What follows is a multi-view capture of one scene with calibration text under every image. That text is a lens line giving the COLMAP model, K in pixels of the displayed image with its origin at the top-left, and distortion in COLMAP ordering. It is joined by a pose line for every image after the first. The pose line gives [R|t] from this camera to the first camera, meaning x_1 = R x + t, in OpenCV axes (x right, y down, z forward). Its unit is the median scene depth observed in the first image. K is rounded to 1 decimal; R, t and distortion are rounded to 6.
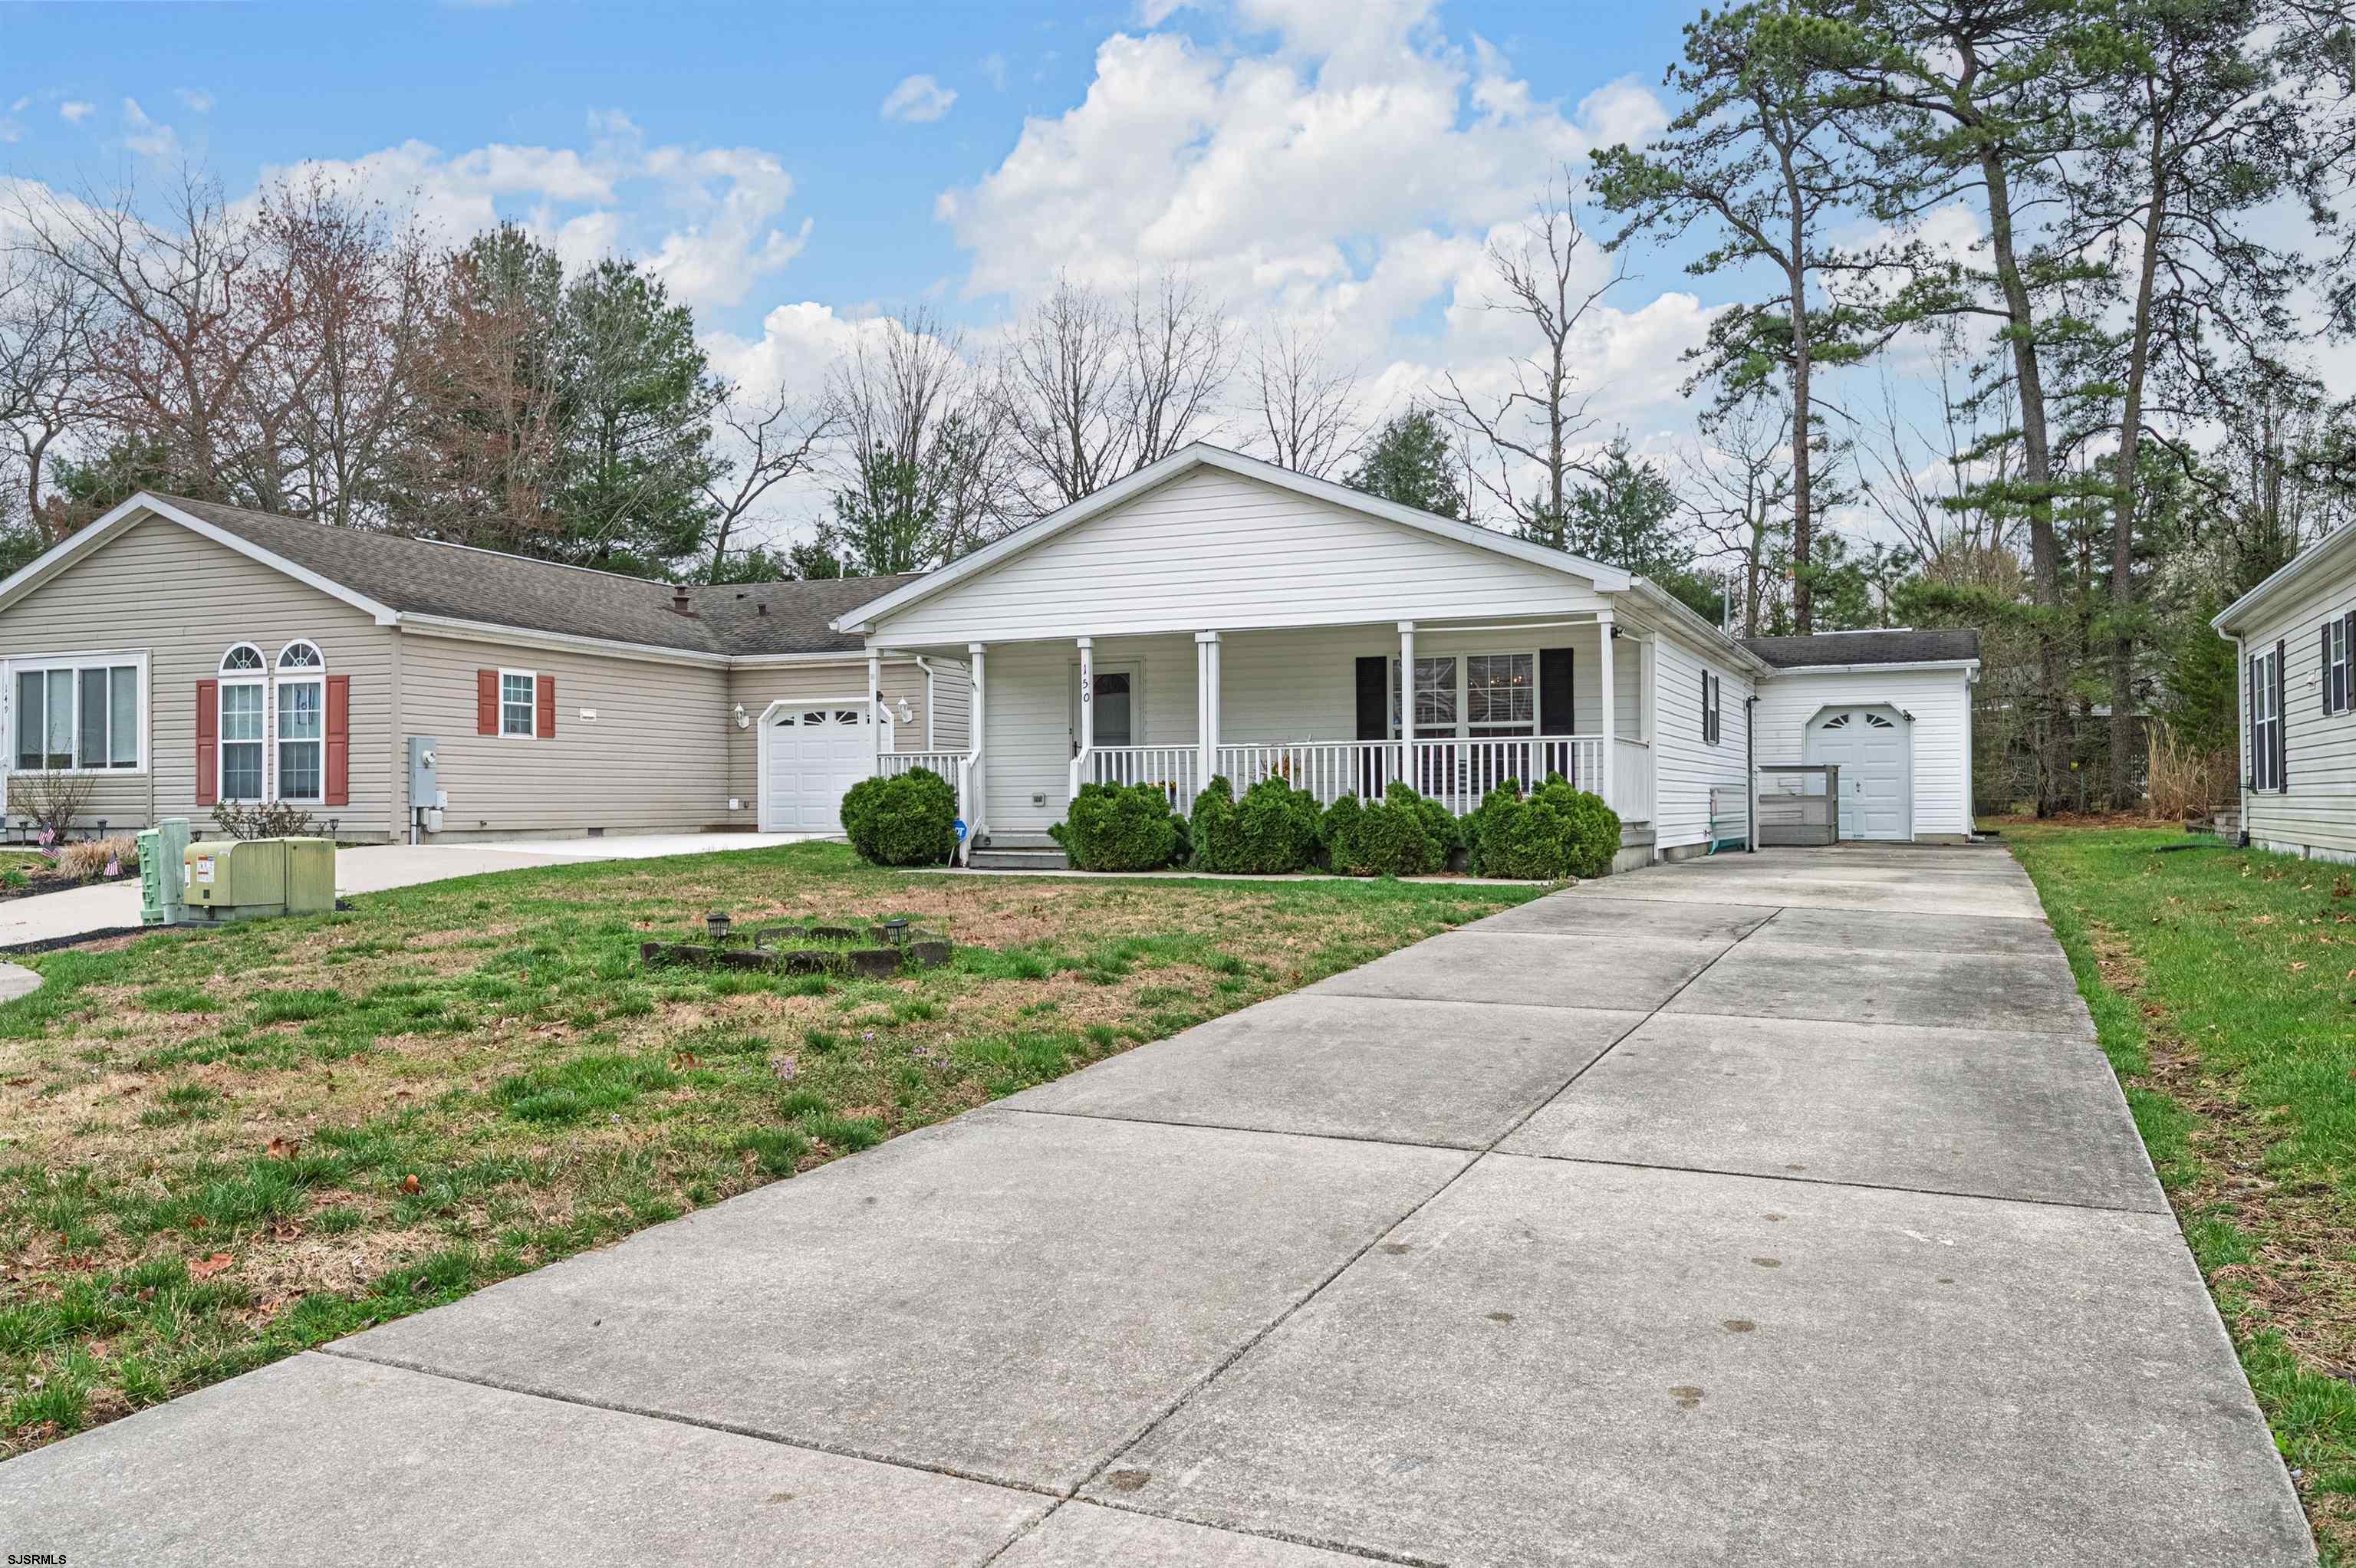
lens RADIAL K [[1824.2, 0, 1178.0], [0, 1824.2, 784.0], [0, 0, 1]] dist [-0.003043, -0.002129]
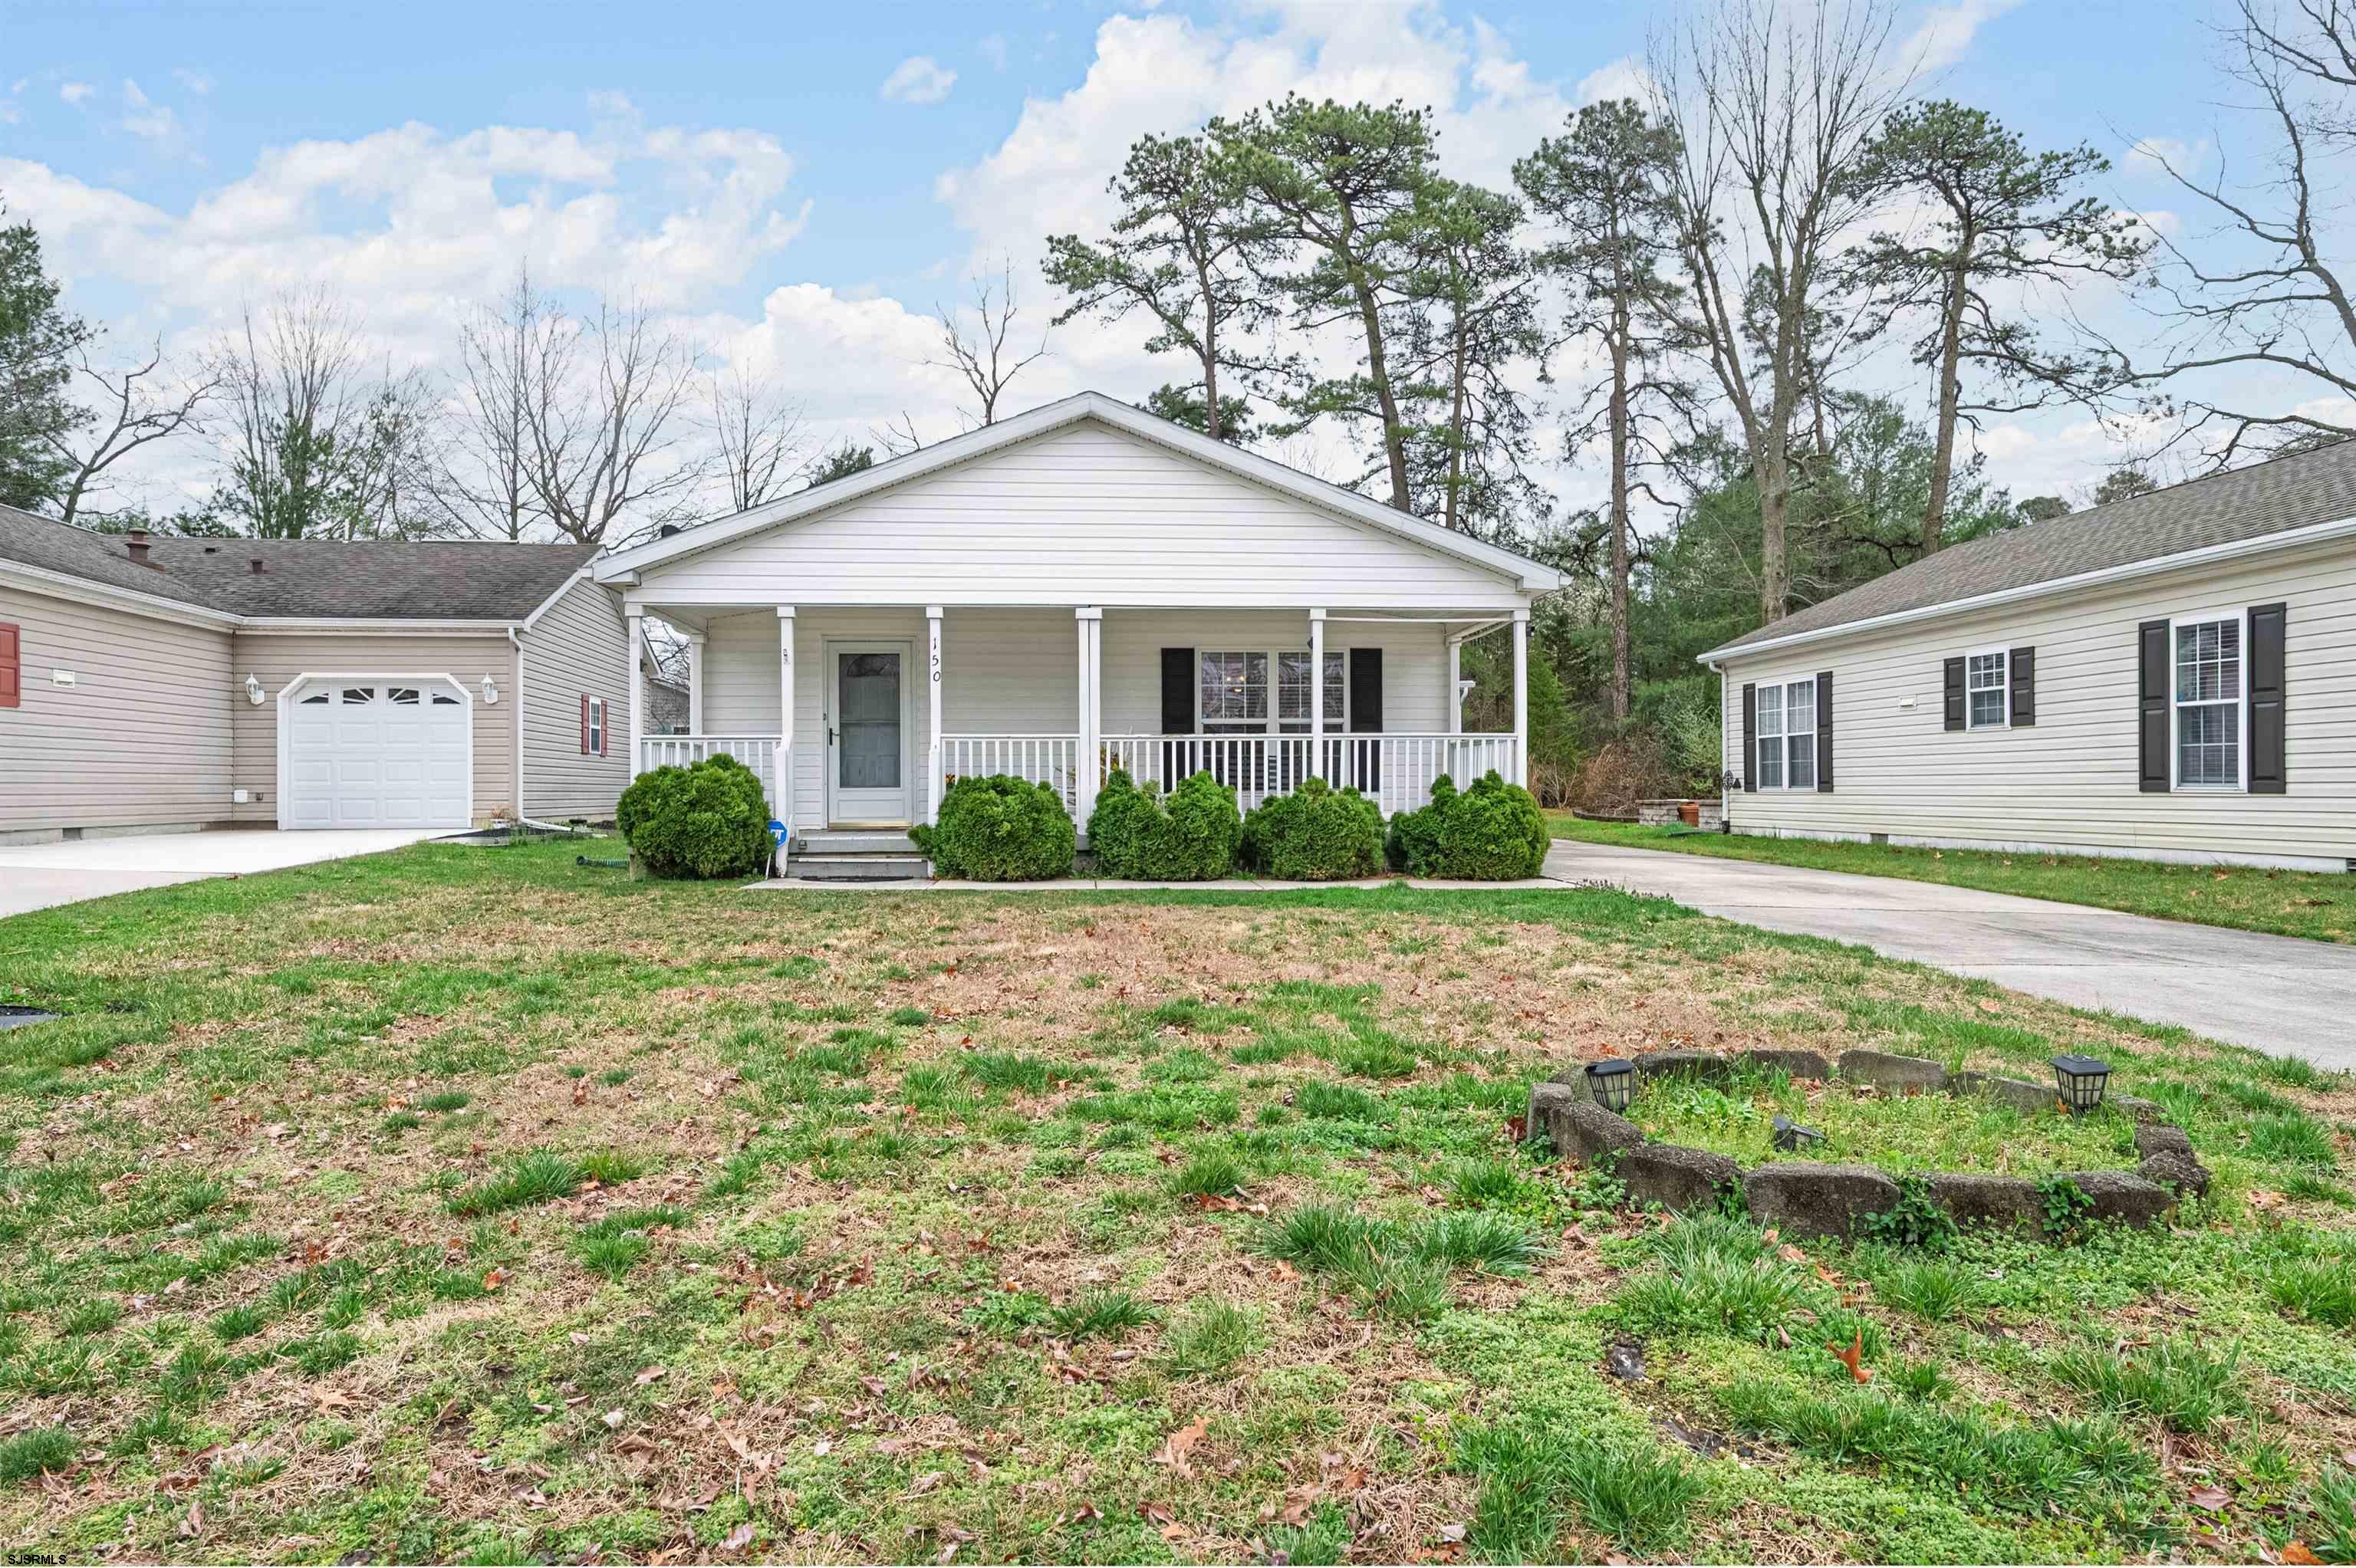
lens RADIAL K [[1389.5, 0, 1178.0], [0, 1389.5, 784.0], [0, 0, 1]] dist [0.002037, -0.002449]
pose [[0.879921, 0.005113, 0.475093, -0.187193], [-0.008026, 0.999959, 0.004103, -0.000390], [-0.475053, -0.007423, 0.879926, 0.267681]]
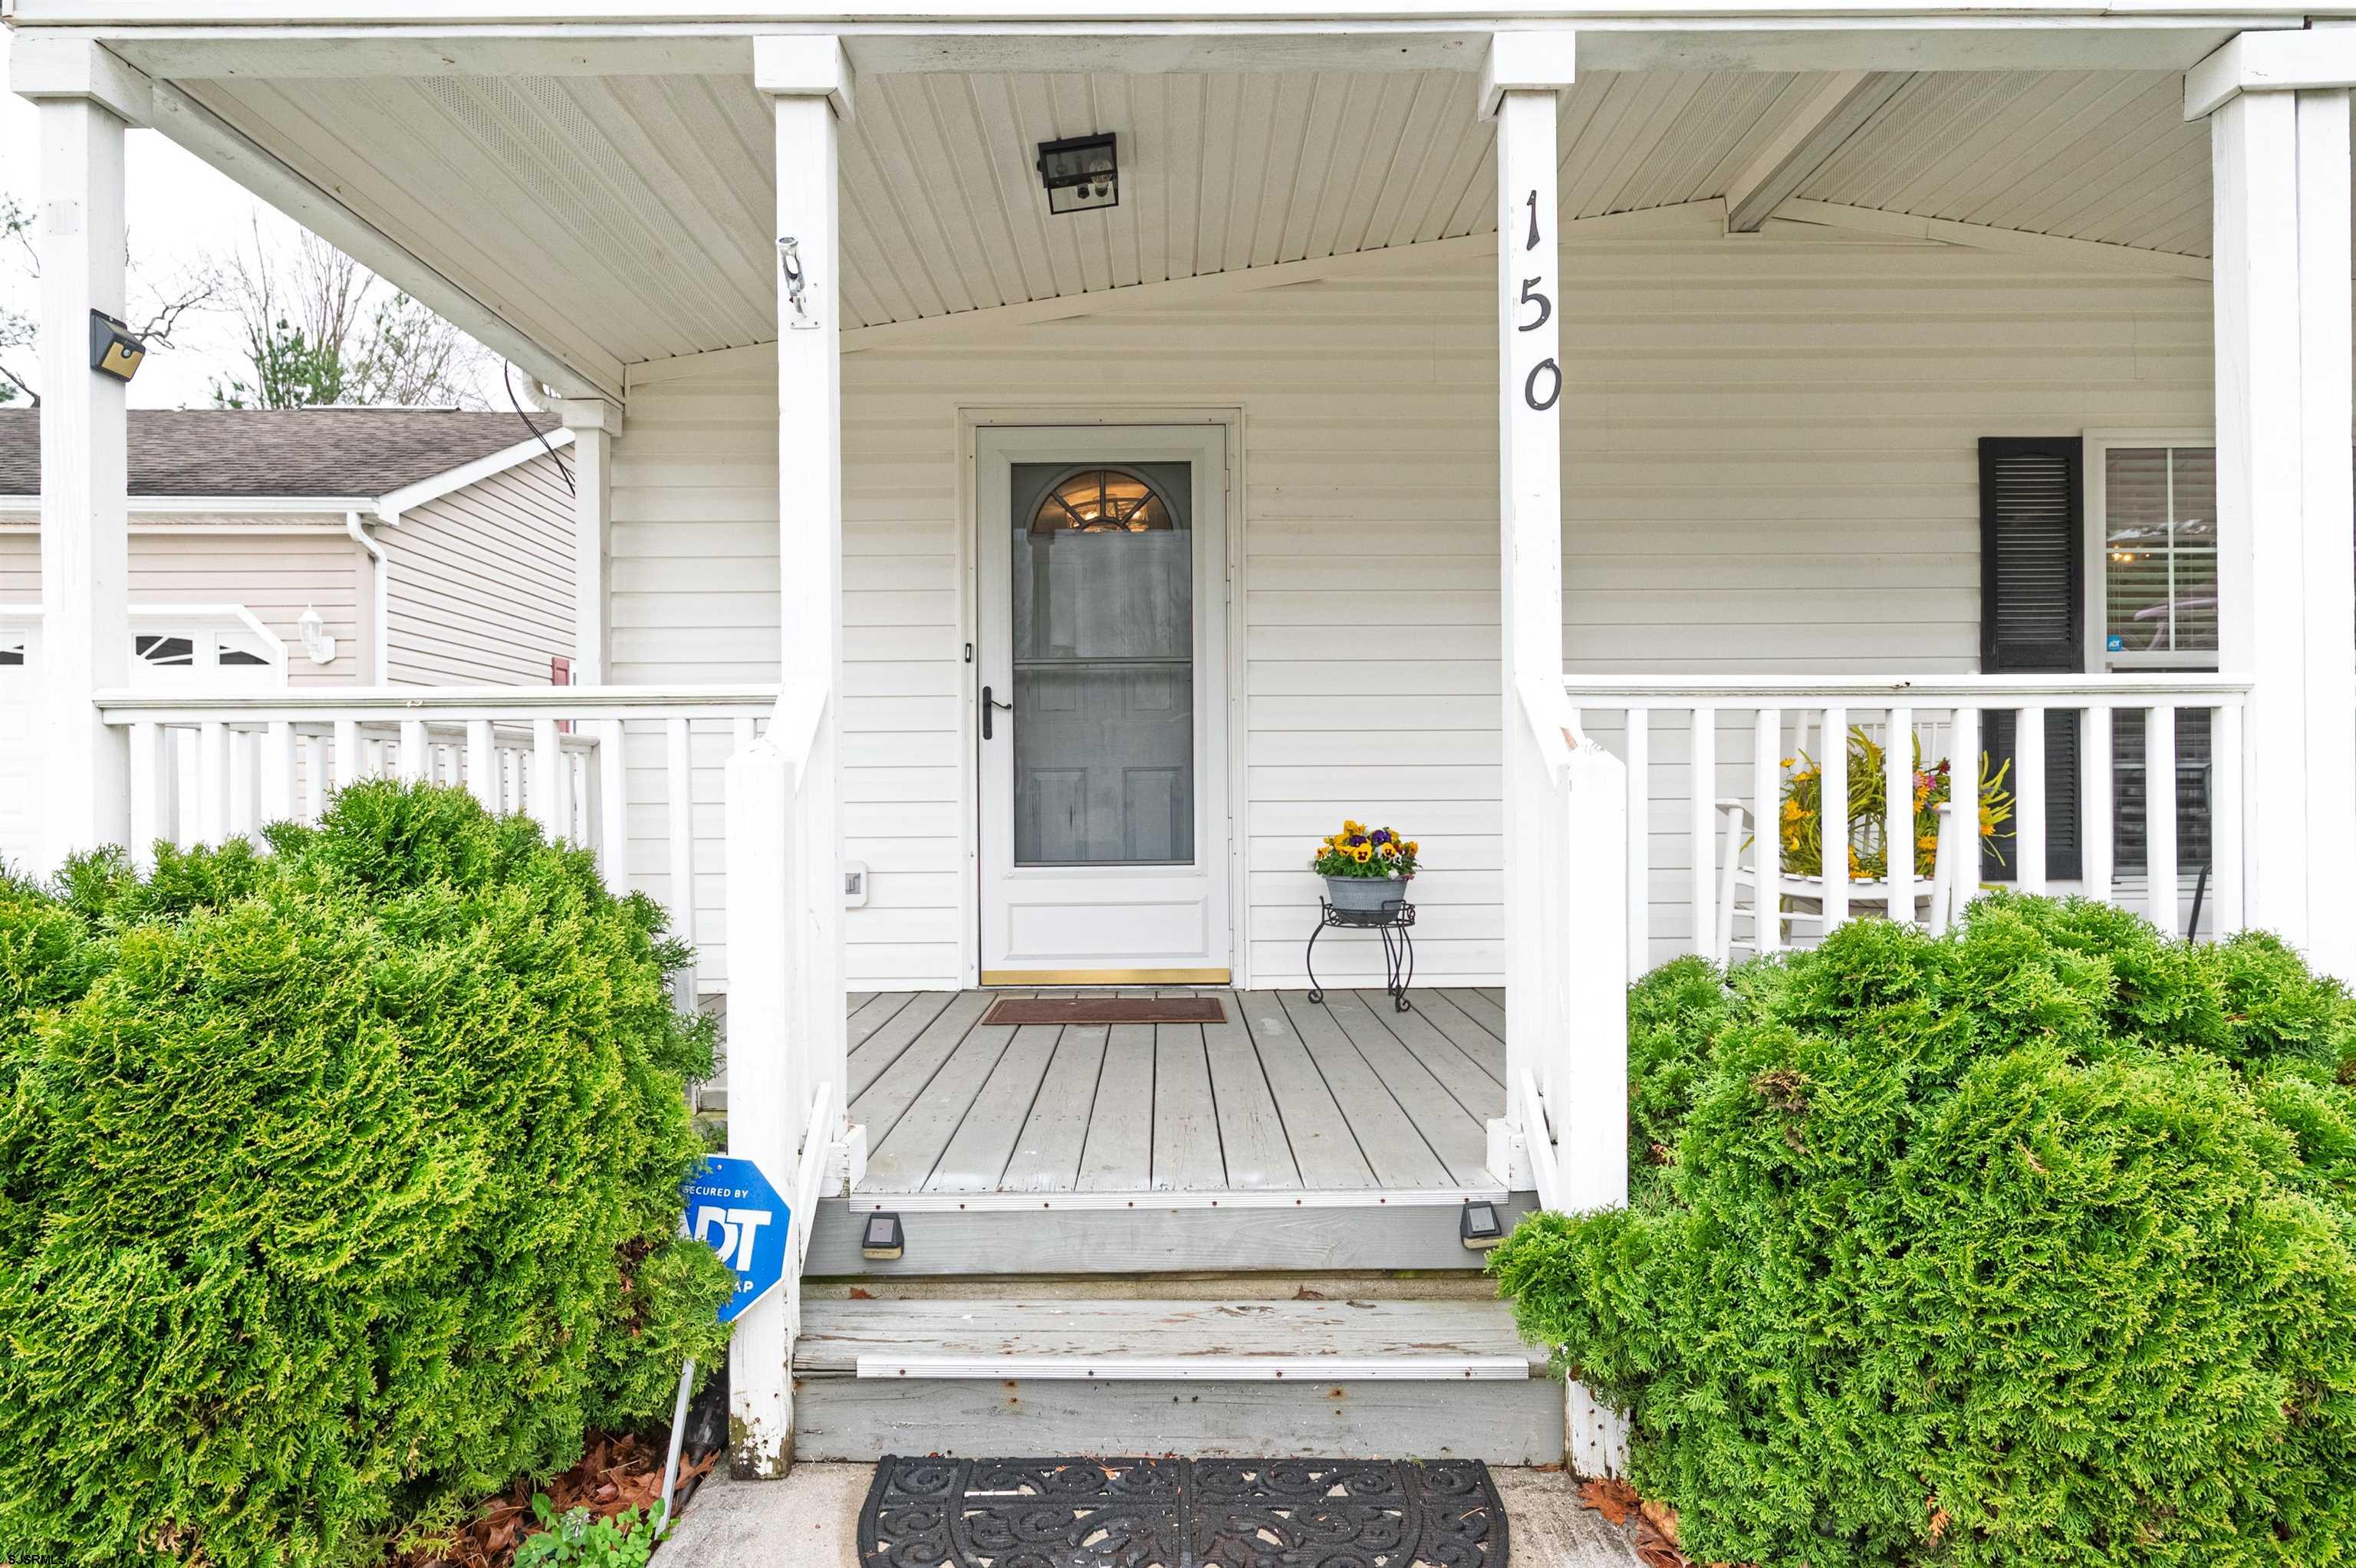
lens RADIAL K [[1353.3, 0, 1178.0], [0, 1353.3, 784.0], [0, 0, 1]] dist [0.004406, 0.000855]
pose [[0.915790, 0.002085, 0.401652, -0.095011], [-0.005389, 0.999960, 0.007097, -0.007745], [-0.401621, -0.008664, 0.915765, 0.645677]]
